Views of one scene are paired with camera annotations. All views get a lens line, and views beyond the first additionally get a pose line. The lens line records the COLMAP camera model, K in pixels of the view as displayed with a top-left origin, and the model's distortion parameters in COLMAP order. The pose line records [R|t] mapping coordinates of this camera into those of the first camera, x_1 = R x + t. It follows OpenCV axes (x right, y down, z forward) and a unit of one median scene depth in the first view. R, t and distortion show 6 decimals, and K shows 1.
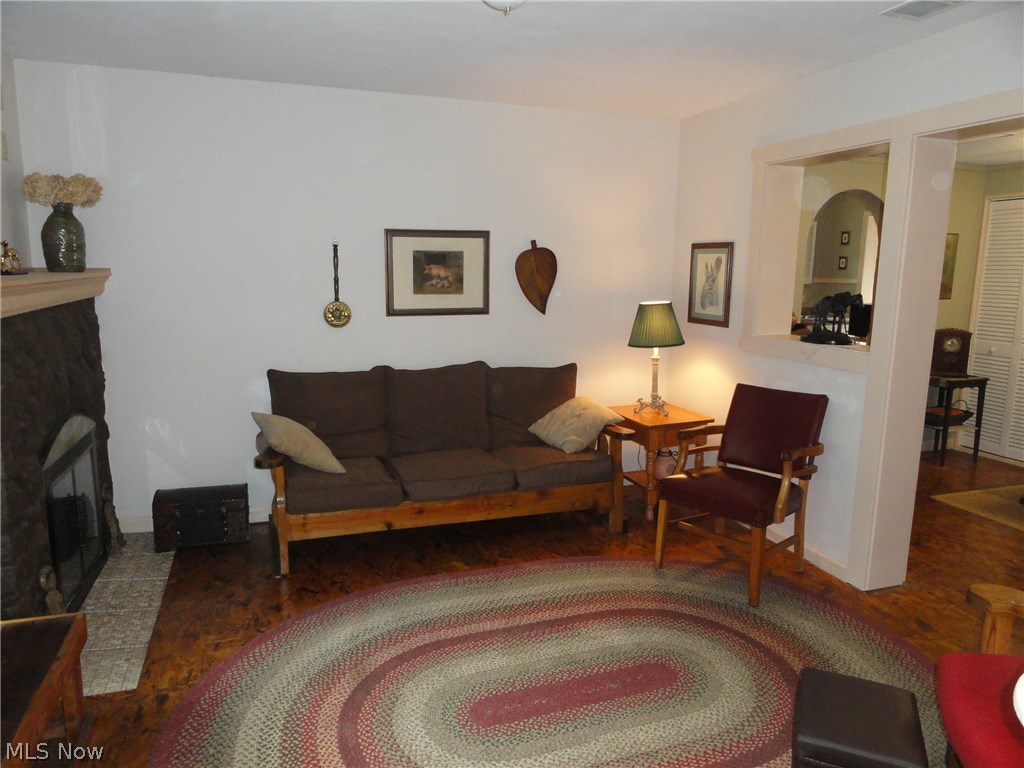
lens RADIAL K [[713.9, 0, 510.1], [0, 713.9, 384.7], [0, 0, 1]] dist [-0.004982, 0.006078]
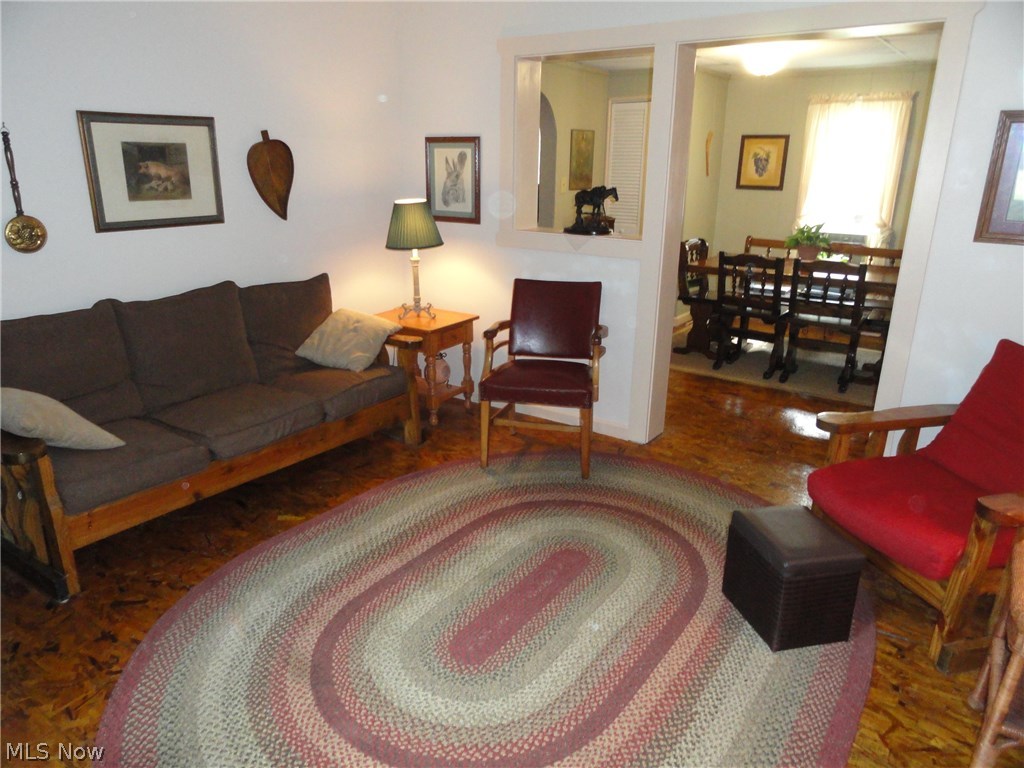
lens RADIAL K [[713.9, 0, 512.0], [0, 713.9, 385.5], [0, 0, 1]] dist [-0.004982, 0.006078]
pose [[0.817113, -0.176289, 0.548861, -0.265709], [0.095223, 0.980291, 0.173097, -0.027709], [-0.568558, -0.089175, 0.817795, 0.130456]]
